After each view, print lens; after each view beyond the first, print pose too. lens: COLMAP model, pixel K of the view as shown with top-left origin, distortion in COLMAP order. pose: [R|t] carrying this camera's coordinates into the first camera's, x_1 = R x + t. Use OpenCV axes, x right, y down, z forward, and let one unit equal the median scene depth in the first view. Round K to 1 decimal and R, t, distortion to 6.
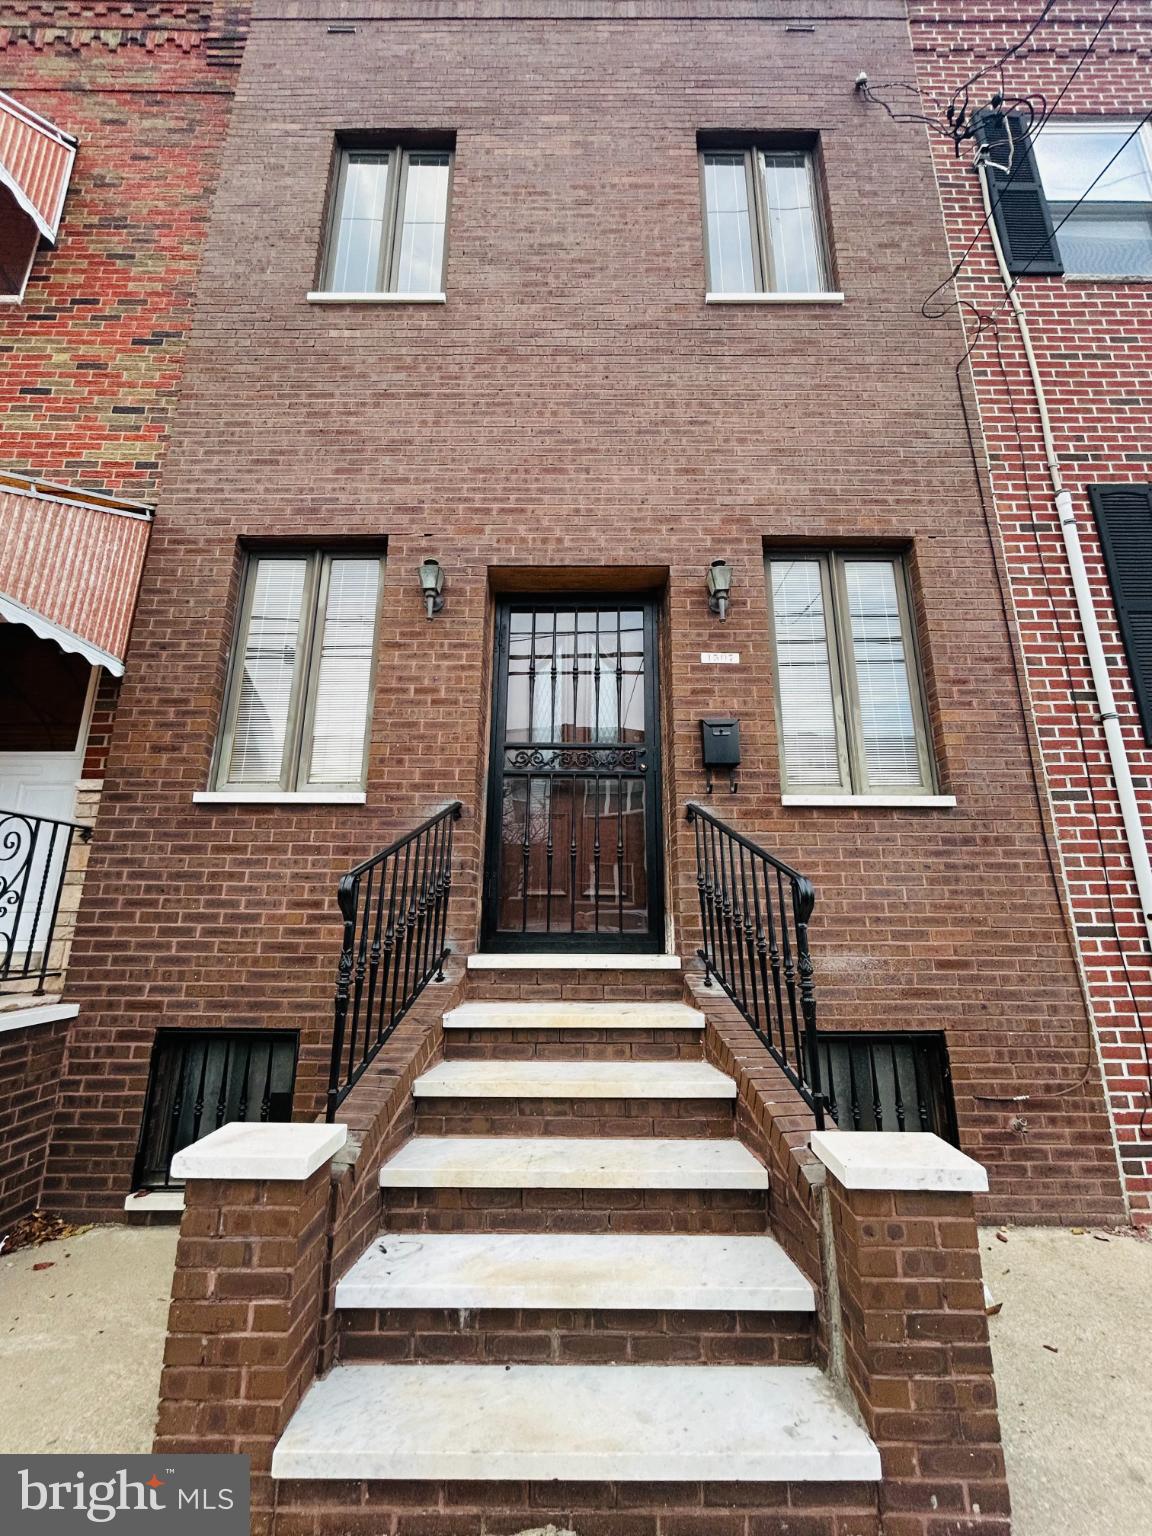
lens RADIAL K [[615.6, 0, 578.3], [0, 615.6, 767.3], [0, 0, 1]] dist [-0.001178, -0.000131]
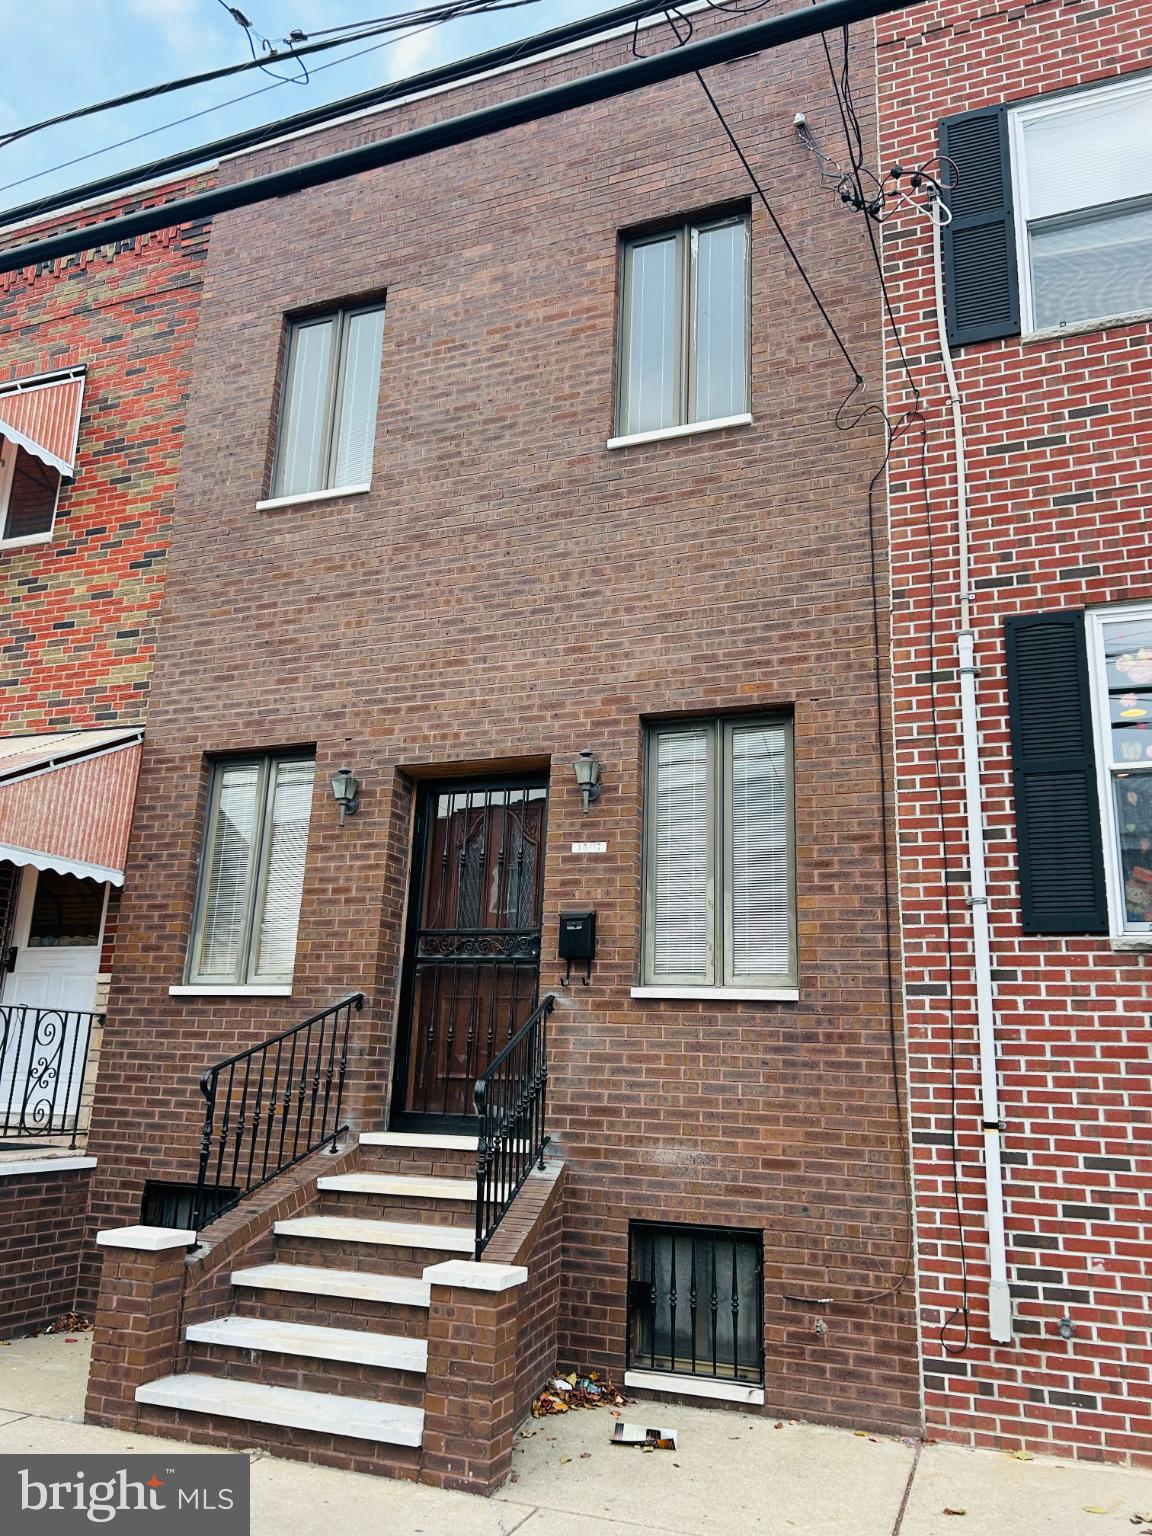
lens RADIAL K [[1134.0, 0, 586.7], [0, 1134.0, 779.3], [0, 0, 1]] dist [0.077239, -0.113918]
pose [[0.931397, -0.064019, -0.358331, 0.969124], [0.057250, 0.997925, -0.029480, -0.252299], [0.359475, 0.006943, 0.933129, -0.805954]]
